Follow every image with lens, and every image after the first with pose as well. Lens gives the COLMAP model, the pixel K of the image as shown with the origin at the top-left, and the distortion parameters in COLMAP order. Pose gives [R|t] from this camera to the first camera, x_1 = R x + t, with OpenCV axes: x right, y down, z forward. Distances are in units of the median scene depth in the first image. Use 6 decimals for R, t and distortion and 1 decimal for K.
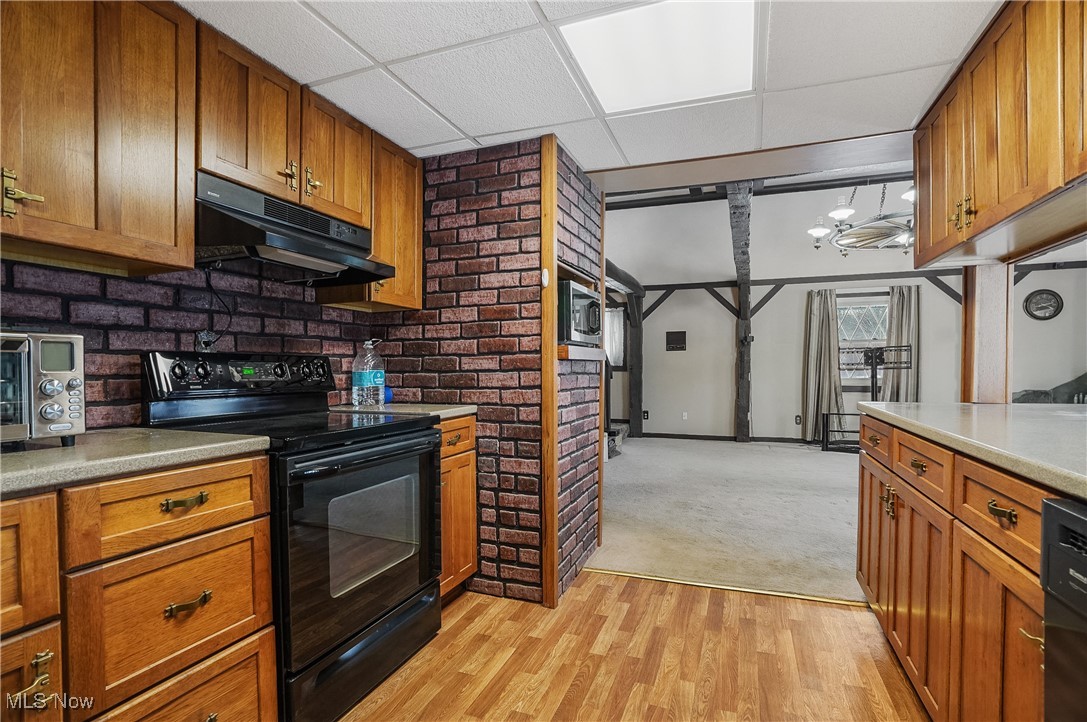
lens RADIAL K [[520.5, 0, 545.5], [0, 520.5, 379.1], [0, 0, 1]] dist [0.003727, -0.000609]
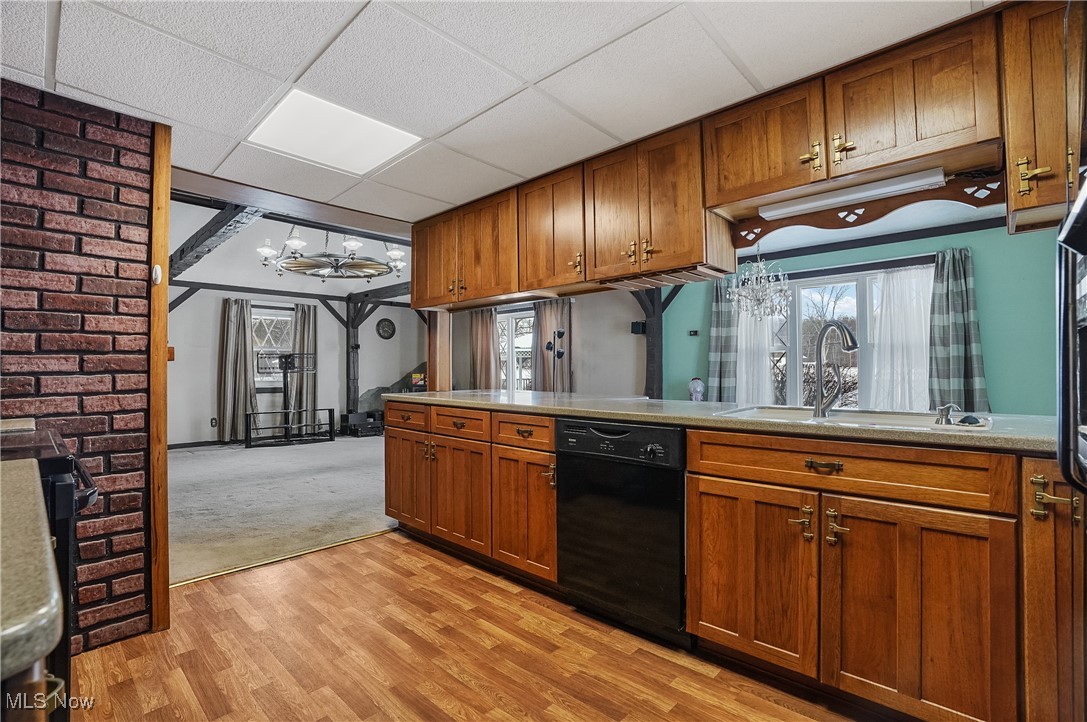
lens RADIAL K [[520.5, 0, 545.0], [0, 520.5, 363.7], [0, 0, 1]] dist [0.003727, -0.000609]
pose [[0.397105, 0.016092, 0.917632, -0.559668], [0.018172, 0.999512, -0.025391, 0.003498], [-0.917593, 0.026758, 0.396619, -0.006091]]
